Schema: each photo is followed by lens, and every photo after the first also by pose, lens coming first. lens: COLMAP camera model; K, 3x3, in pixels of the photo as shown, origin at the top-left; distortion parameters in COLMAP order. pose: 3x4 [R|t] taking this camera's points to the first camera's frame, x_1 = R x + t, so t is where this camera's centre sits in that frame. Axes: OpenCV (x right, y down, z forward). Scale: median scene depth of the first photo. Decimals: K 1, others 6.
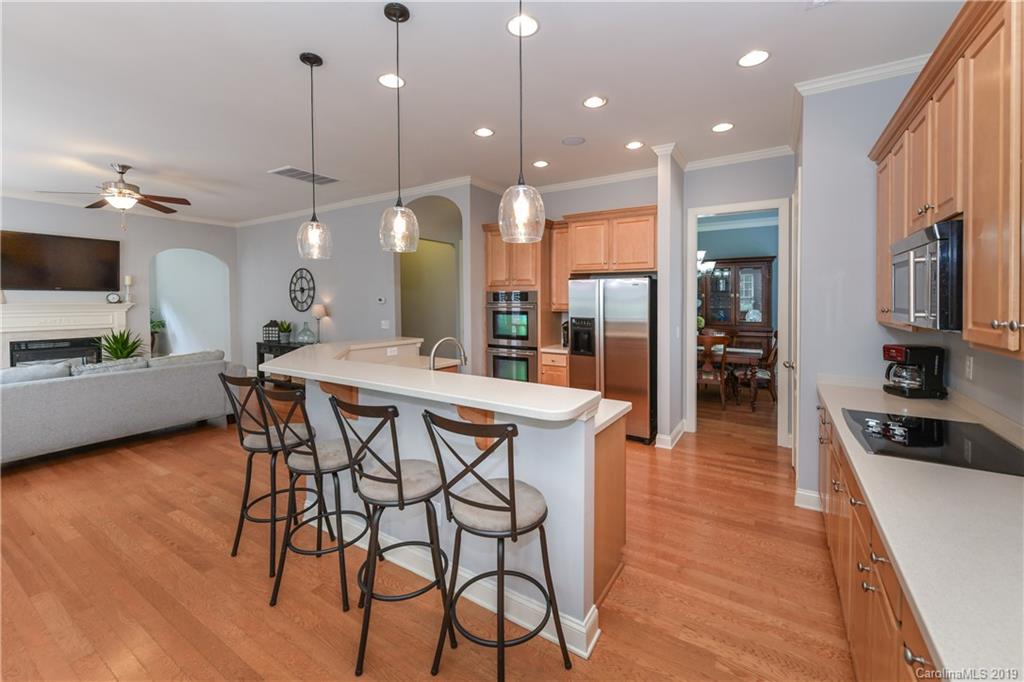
lens RADIAL K [[415.3, 0, 506.6], [0, 415.3, 309.9], [0, 0, 1]] dist [0.008959, -0.000396]
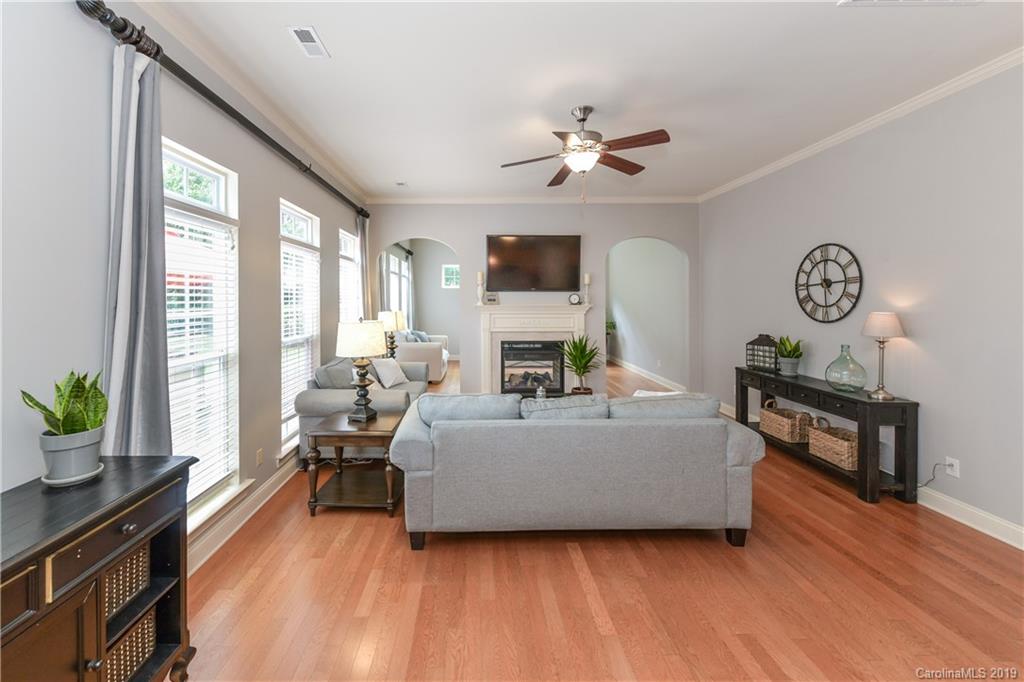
lens RADIAL K [[415.3, 0, 505.3], [0, 415.3, 298.8], [0, 0, 1]] dist [0.008959, -0.000396]
pose [[0.597156, -0.001819, -0.802123, -0.346094], [-0.019126, 0.999681, -0.016507, -0.011839], [0.801897, 0.025199, 0.596930, 0.384820]]
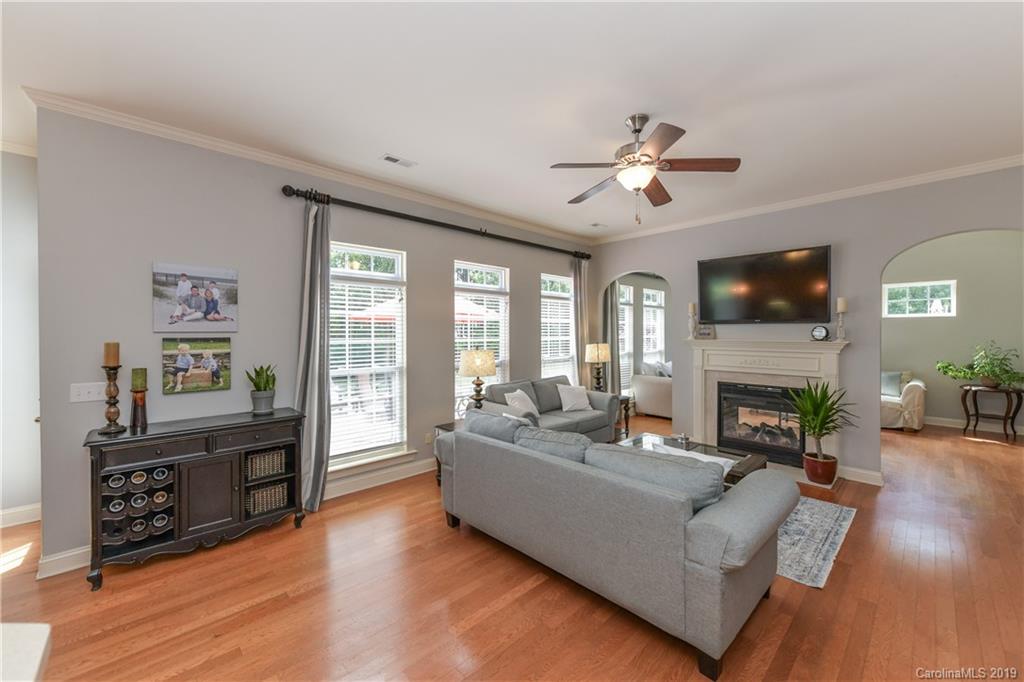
lens RADIAL K [[415.3, 0, 526.6], [0, 415.3, 334.6], [0, 0, 1]] dist [0.008959, -0.000396]
pose [[-0.172476, 0.004295, -0.985004, -0.225980], [-0.027836, 0.999570, 0.009233, -0.021370], [0.984620, 0.029011, -0.172282, 0.736583]]
